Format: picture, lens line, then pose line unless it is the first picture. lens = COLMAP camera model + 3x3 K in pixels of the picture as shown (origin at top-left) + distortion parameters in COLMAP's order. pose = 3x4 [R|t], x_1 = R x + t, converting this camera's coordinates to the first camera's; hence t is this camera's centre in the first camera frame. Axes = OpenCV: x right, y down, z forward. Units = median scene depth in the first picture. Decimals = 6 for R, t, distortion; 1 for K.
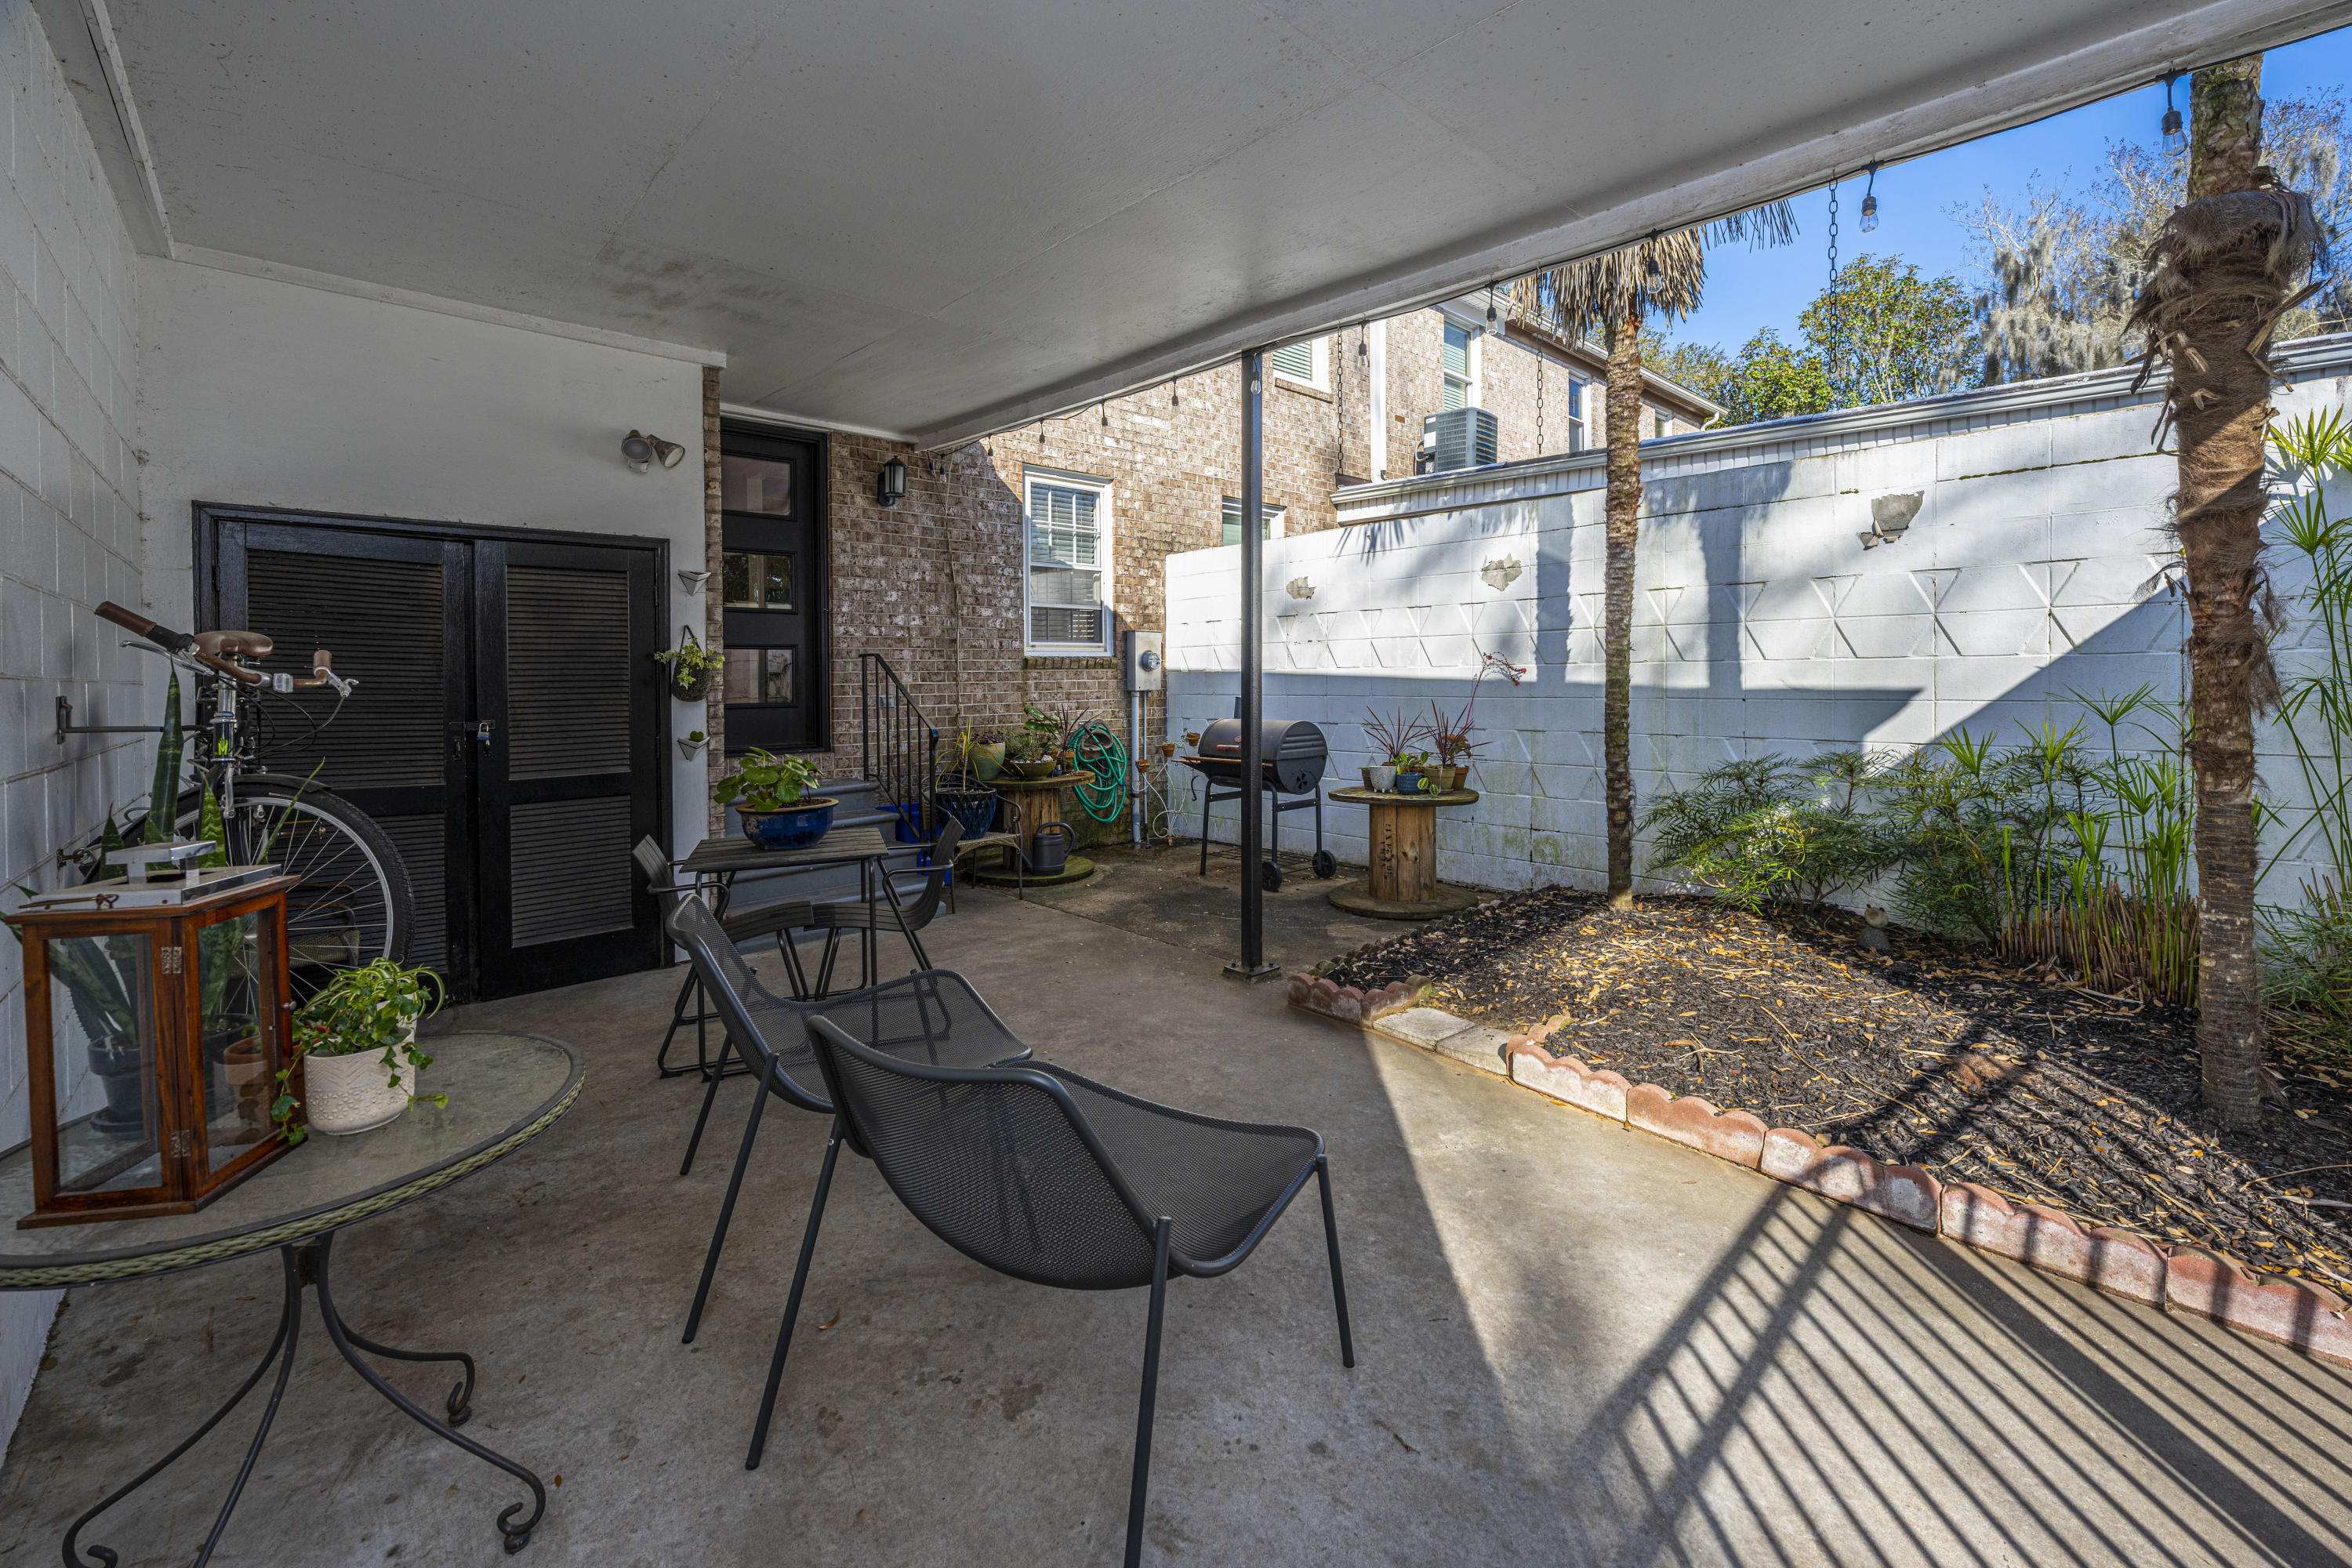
lens RADIAL K [[1008.8, 0, 1194.1], [0, 1008.8, 689.9], [0, 0, 1]] dist [0.001075, 0.000112]
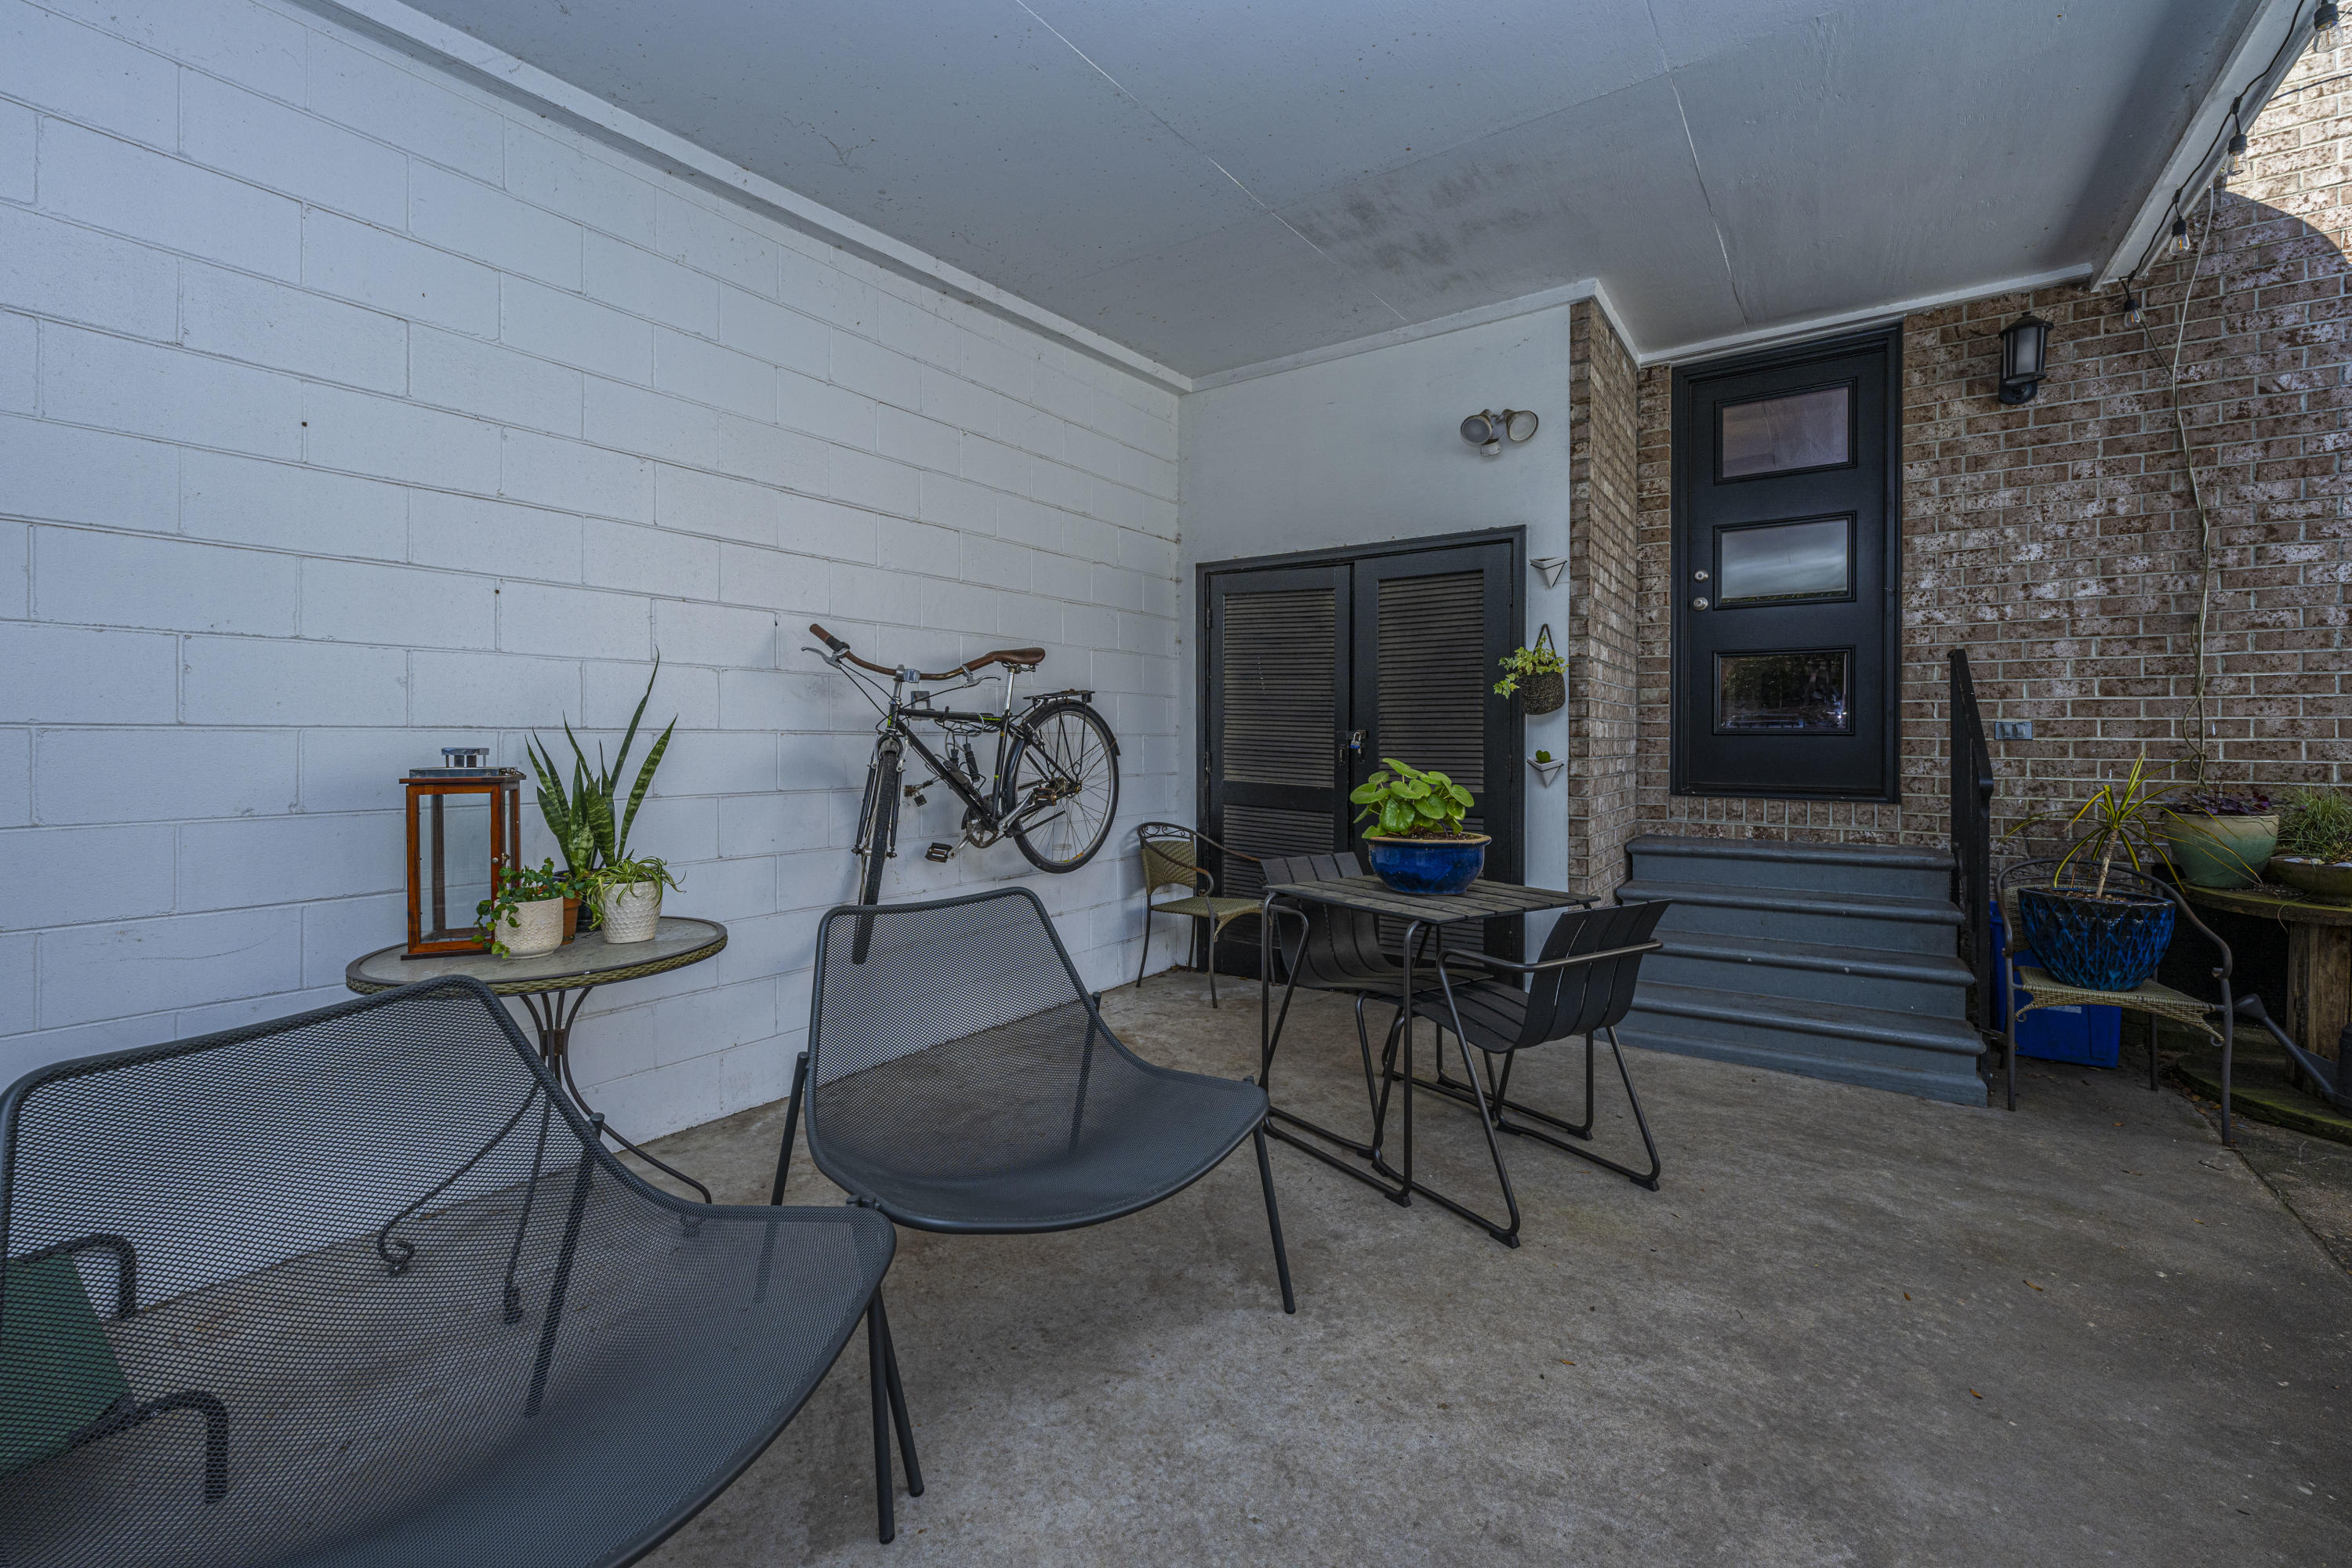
lens RADIAL K [[959.6, 0, 1188.7], [0, 959.6, 736.3], [0, 0, 1]] dist [-0.000810, -0.000120]
pose [[0.182173, 0.013426, -0.983175, 0.171309], [-0.021036, 0.999731, 0.009754, 0.020803], [0.983041, 0.018906, 0.182406, 0.427095]]
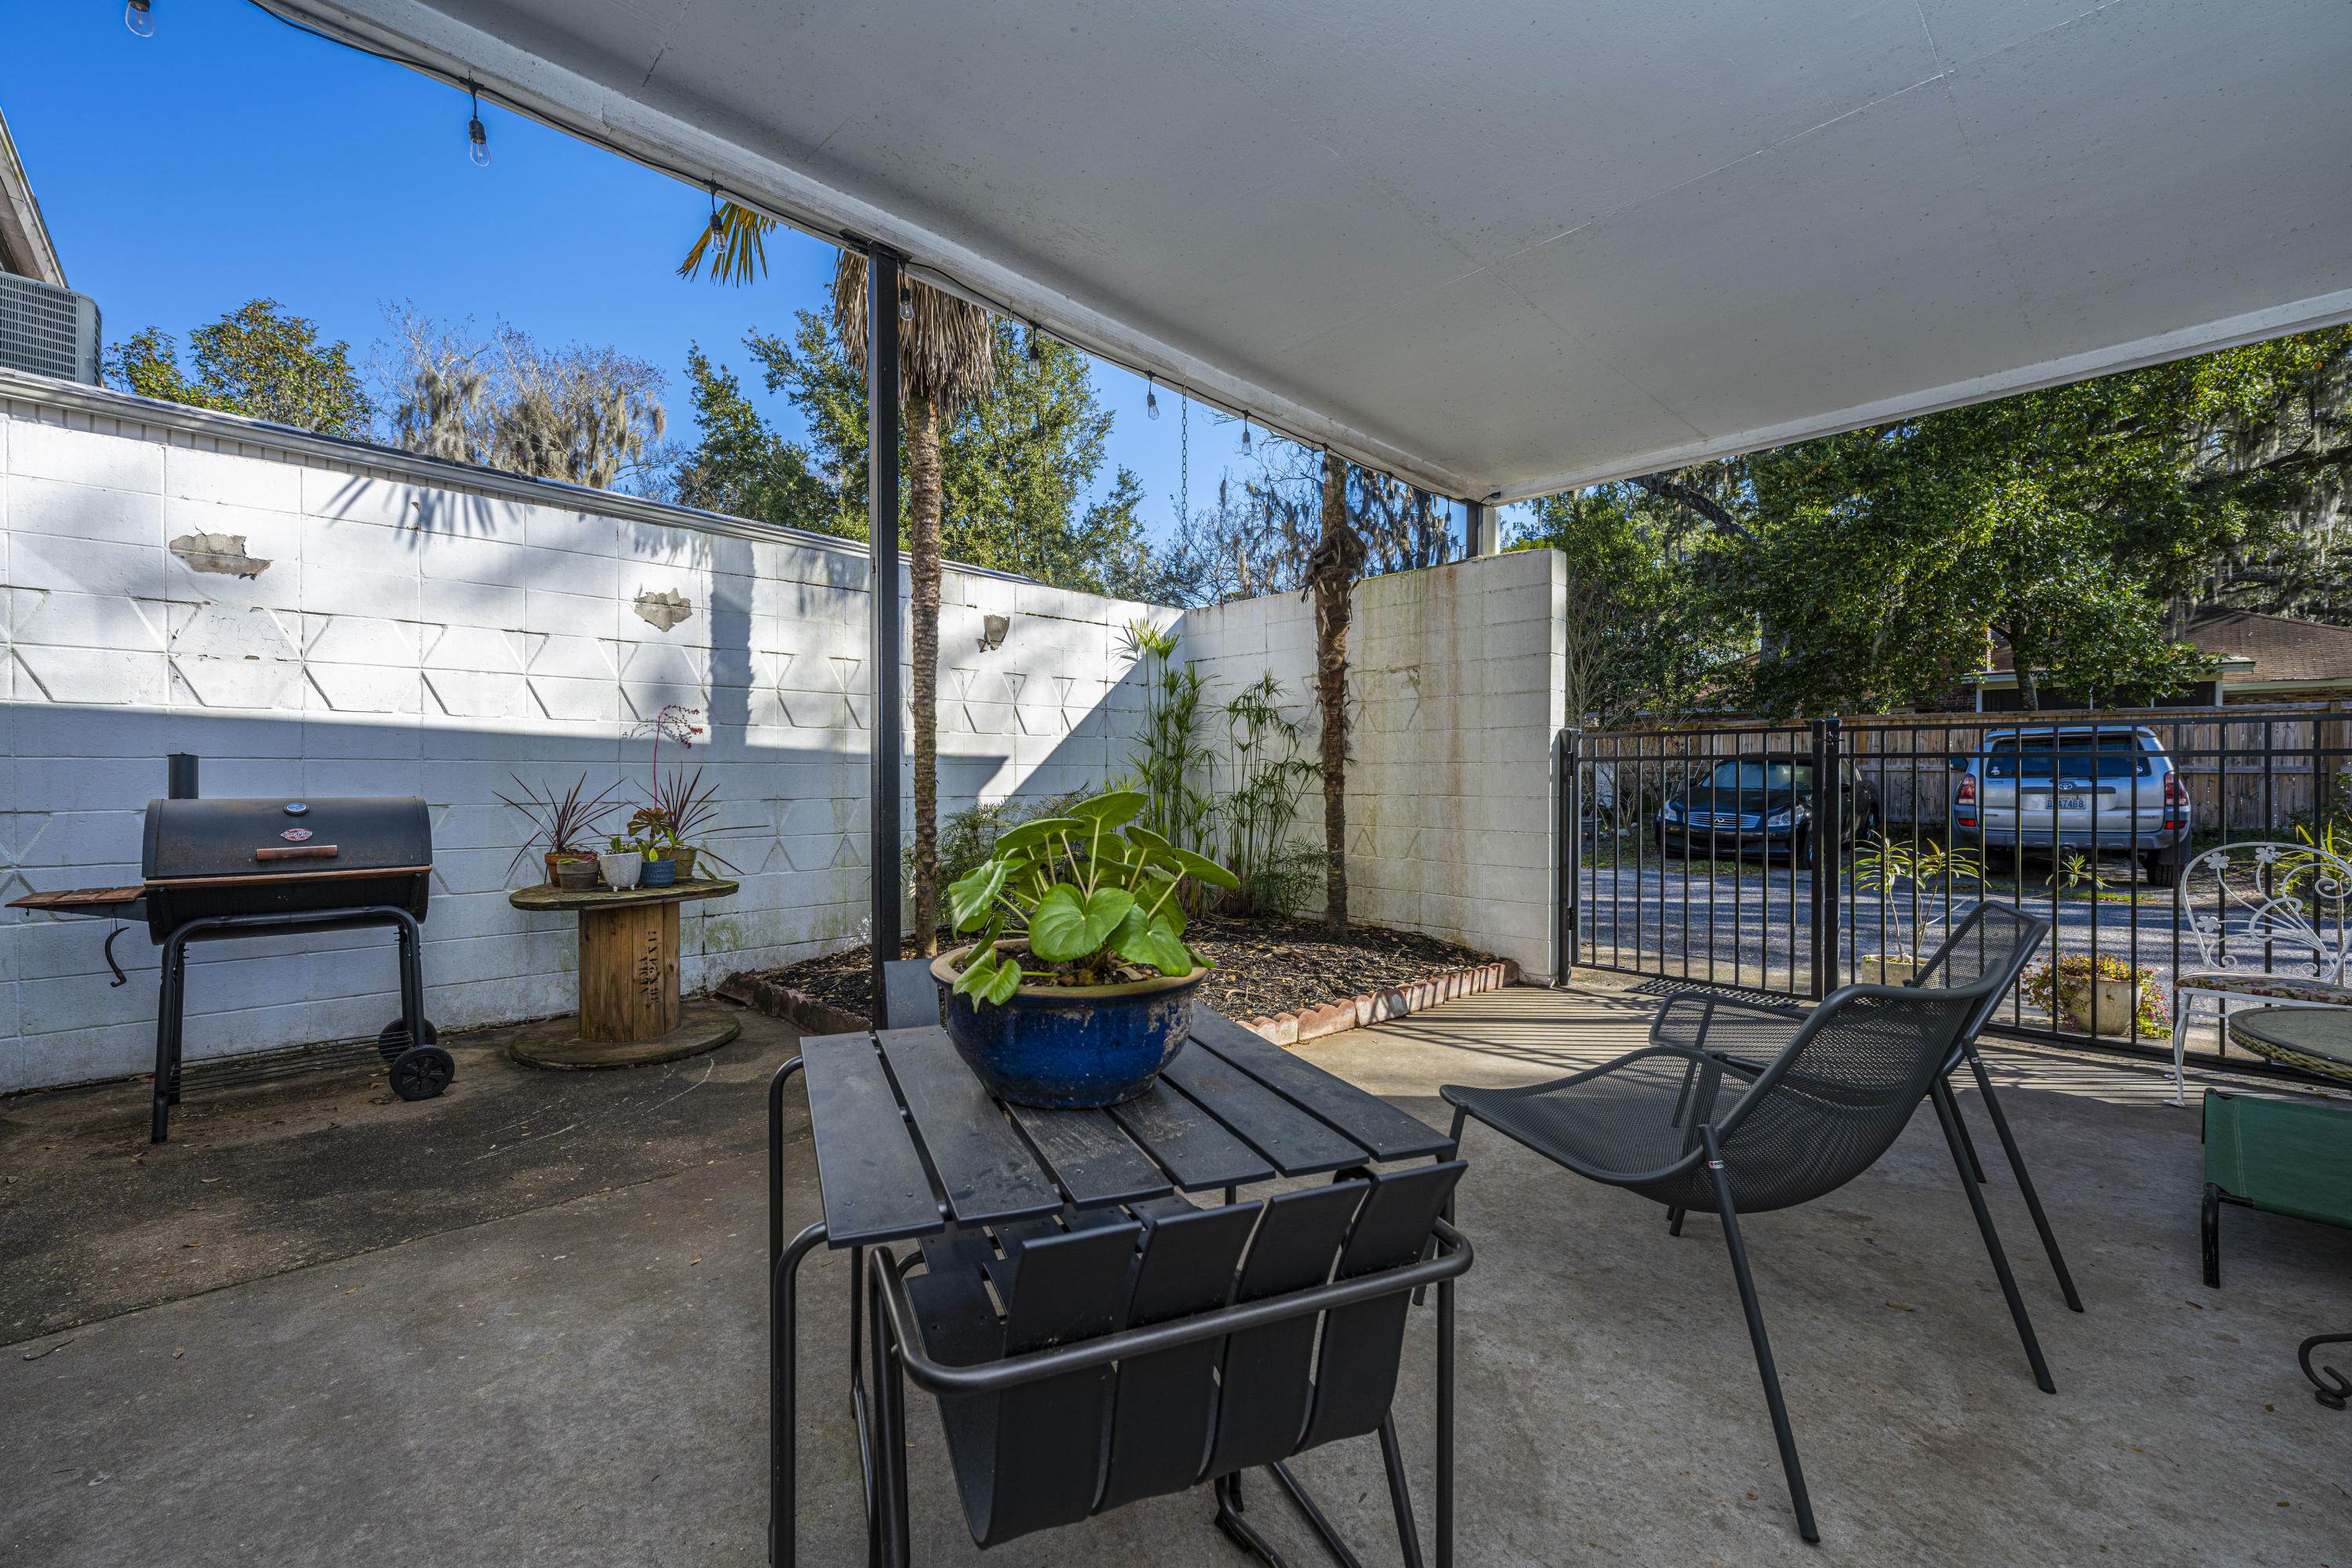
lens RADIAL K [[959.6, 0, 1152.8], [0, 959.6, 776.8], [0, 0, 1]] dist [-0.000810, -0.000120]
pose [[0.001512, 0.010298, 0.999946, -0.466962], [0.016240, 0.999815, -0.010322, 0.034042], [-0.999867, 0.016255, 0.001344, 0.605327]]
